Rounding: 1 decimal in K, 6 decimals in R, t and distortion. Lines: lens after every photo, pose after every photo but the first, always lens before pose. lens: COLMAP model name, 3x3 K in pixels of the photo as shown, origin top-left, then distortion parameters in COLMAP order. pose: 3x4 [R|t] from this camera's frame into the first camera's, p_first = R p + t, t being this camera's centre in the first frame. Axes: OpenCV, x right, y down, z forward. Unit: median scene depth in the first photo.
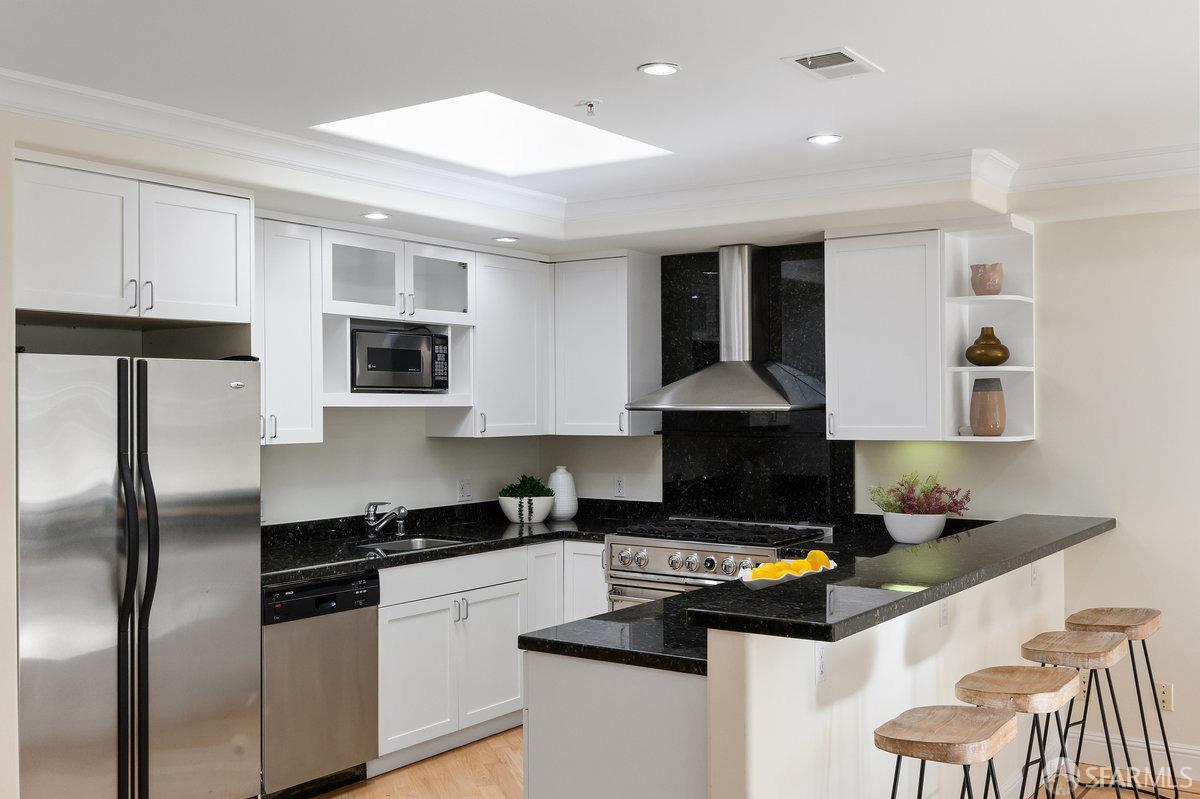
lens RADIAL K [[1196.2, 0, 600.0], [0, 1196.2, 399.5], [0, 0, 1]] dist [-0.004997, -0.001186]
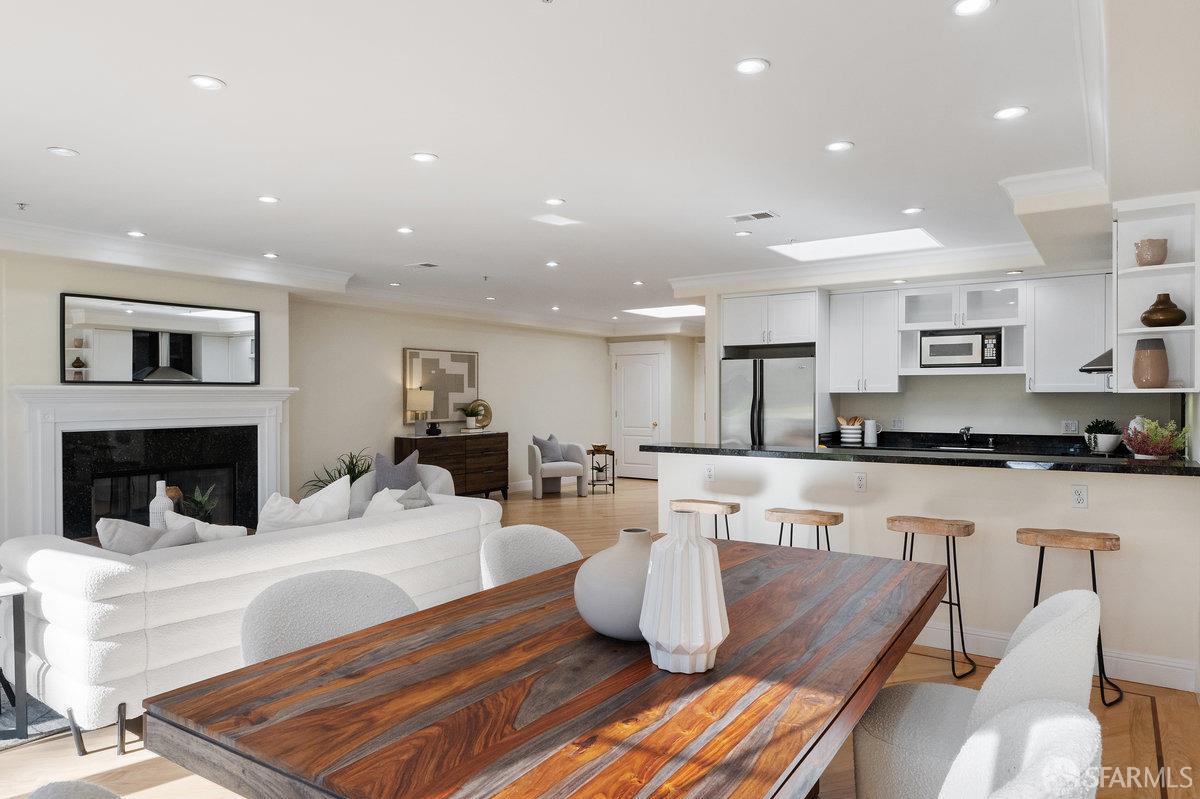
lens RADIAL K [[740.9, 0, 600.0], [0, 740.9, 399.5], [0, 0, 1]] dist [0.000885, 0.000289]
pose [[0.010205, 0.011040, -0.999887, 0.945952], [0.005705, 0.999922, 0.011099, 0.027890], [0.999932, -0.005817, 0.010142, 0.410077]]
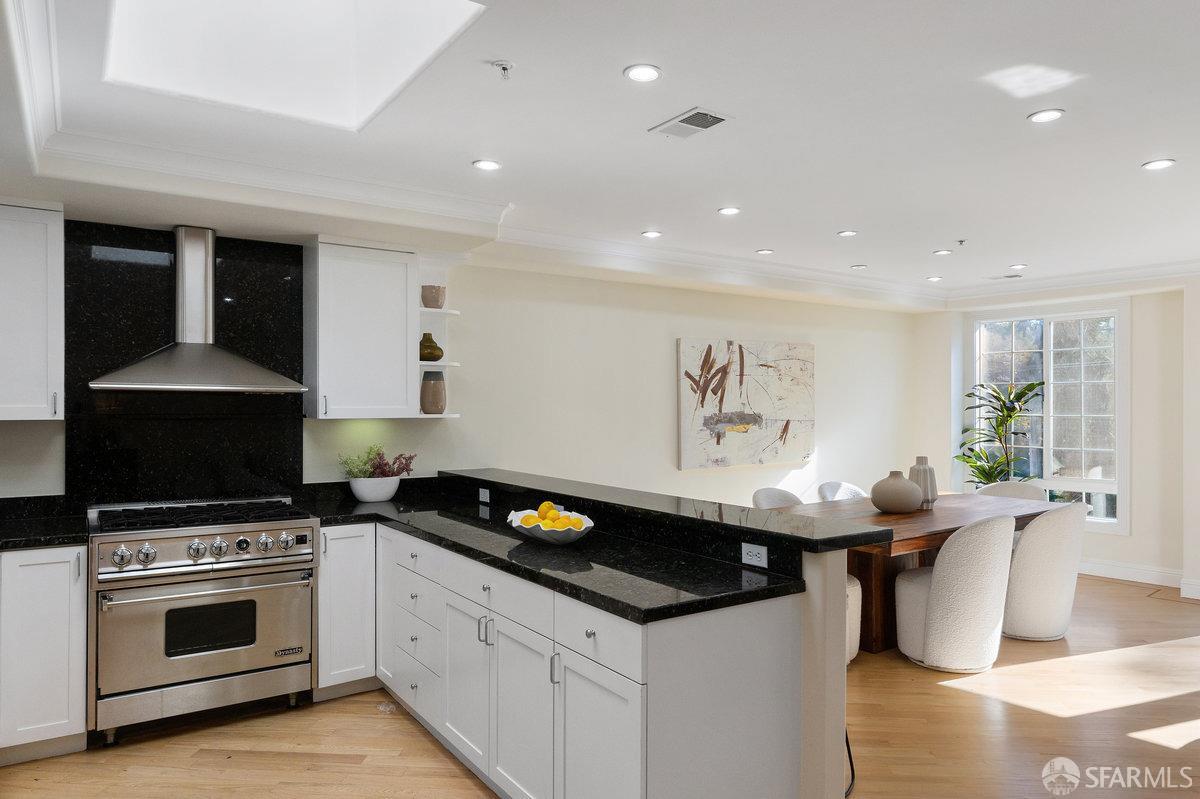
lens RADIAL K [[770.1, 0, 597.4], [0, 770.1, 405.3], [0, 0, 1]] dist [0.000516, 0.000989]
pose [[0.360199, 0.006076, 0.932856, -0.380025], [-0.006101, 0.999973, -0.004158, 0.021255], [-0.932856, -0.004193, 0.360226, 0.469743]]
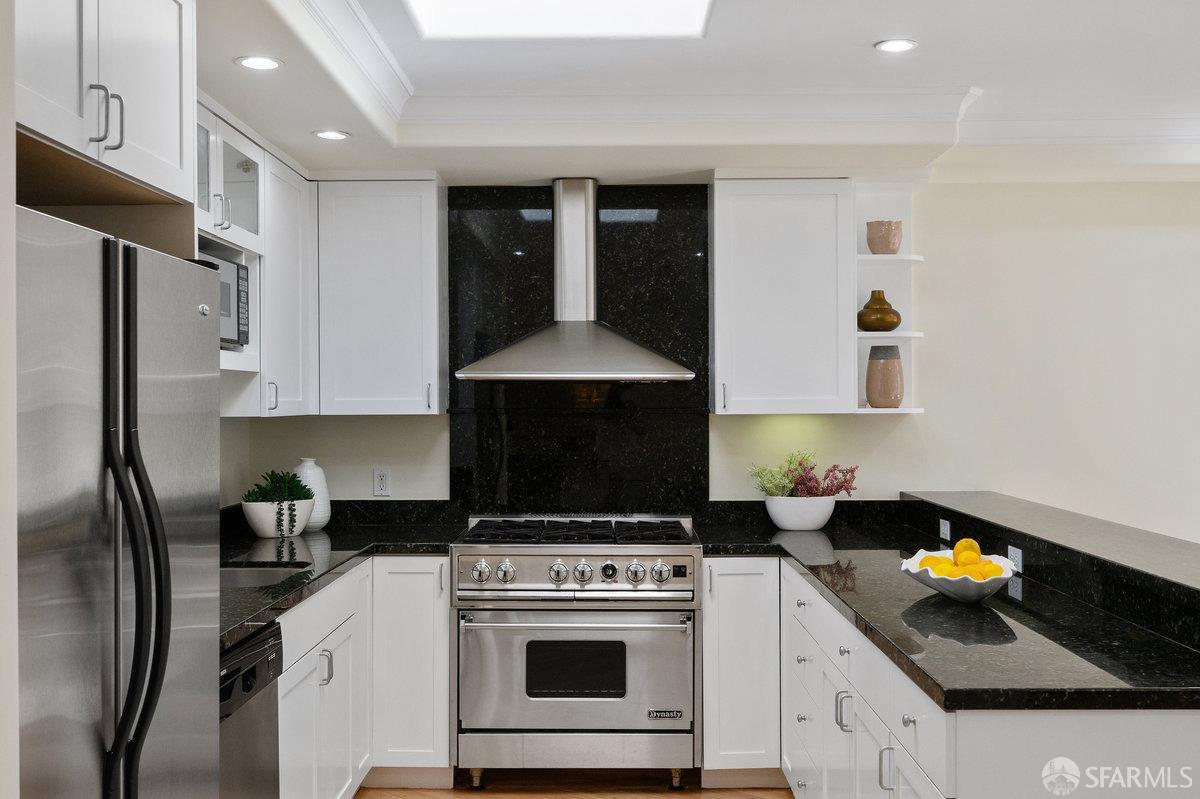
lens RADIAL K [[1208.3, 0, 600.0], [0, 1208.3, 399.5], [0, 0, 1]] dist [-0.000035, 0.010531]
pose [[0.826068, 0.000781, 0.563569, -0.348399], [-0.001523, 0.999998, 0.000847, 0.021384], [-0.563568, -0.001558, 0.826068, 0.321899]]
